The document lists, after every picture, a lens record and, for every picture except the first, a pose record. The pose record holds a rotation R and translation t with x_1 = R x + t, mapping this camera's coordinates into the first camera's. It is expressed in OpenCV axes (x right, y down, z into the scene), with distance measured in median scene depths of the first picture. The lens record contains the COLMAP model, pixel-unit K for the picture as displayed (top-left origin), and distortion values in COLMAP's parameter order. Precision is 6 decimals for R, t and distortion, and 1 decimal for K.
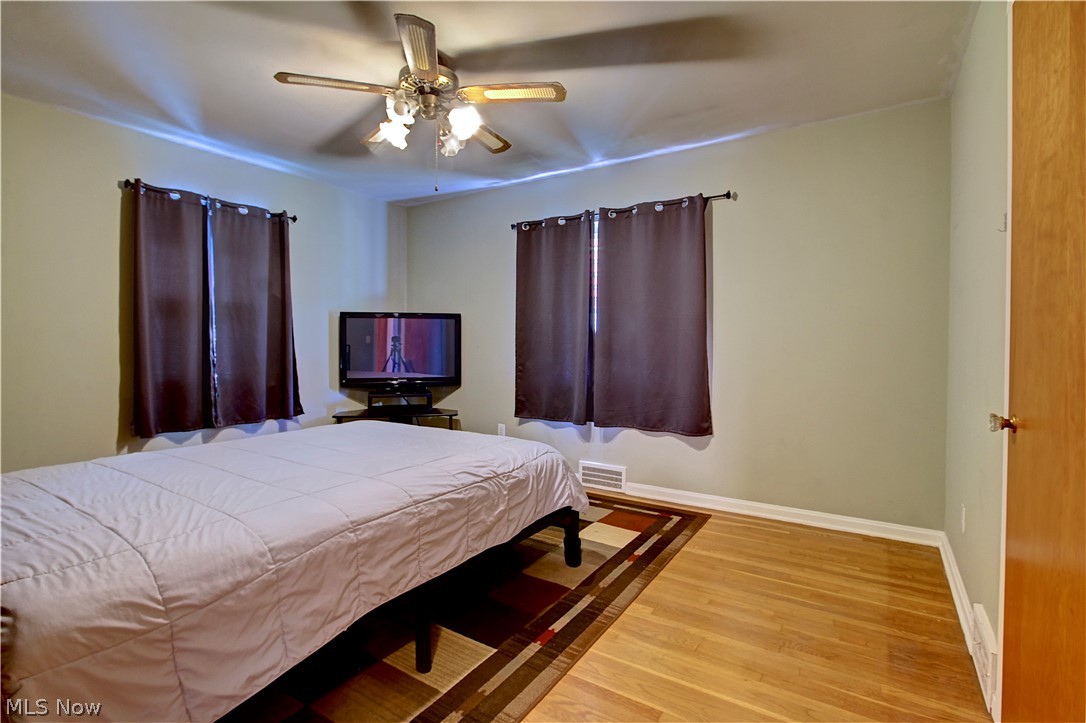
lens RADIAL K [[526.0, 0, 540.1], [0, 526.0, 348.1], [0, 0, 1]] dist [-0.000269, -0.000014]
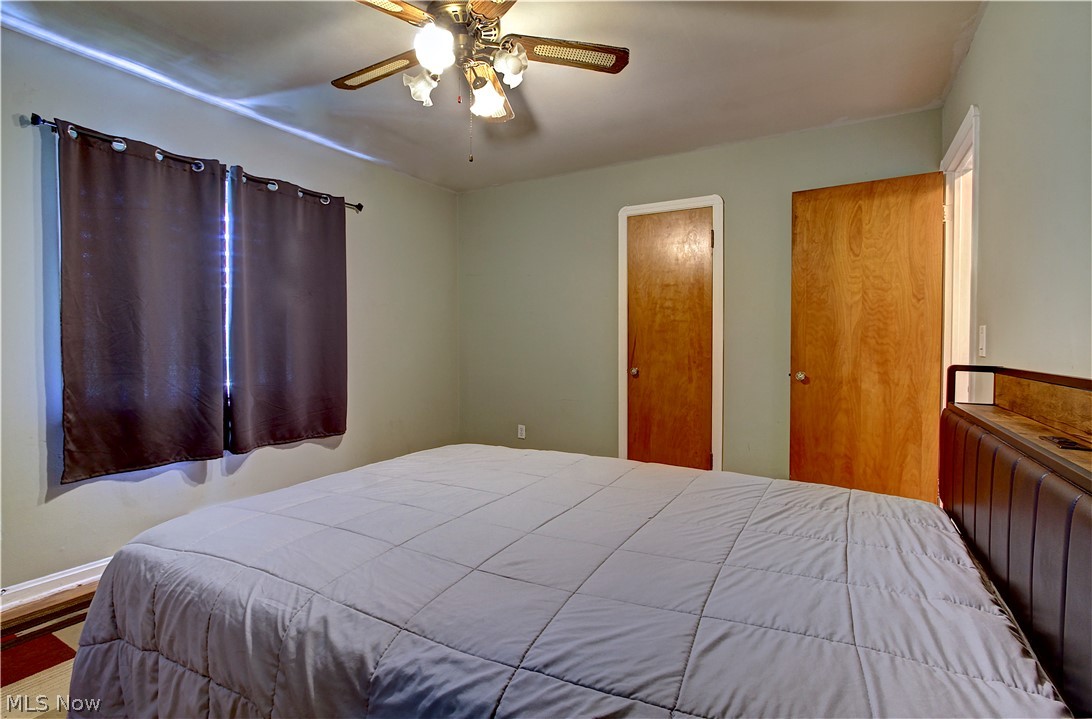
lens RADIAL K [[518.7, 0, 546.0], [0, 518.7, 359.5], [0, 0, 1]] dist [0.000384, 0.000129]
pose [[-0.050925, -0.034613, 0.998102, -0.663392], [0.012425, 0.999300, 0.035289, -0.008481], [-0.998625, 0.014198, -0.050459, 0.595921]]
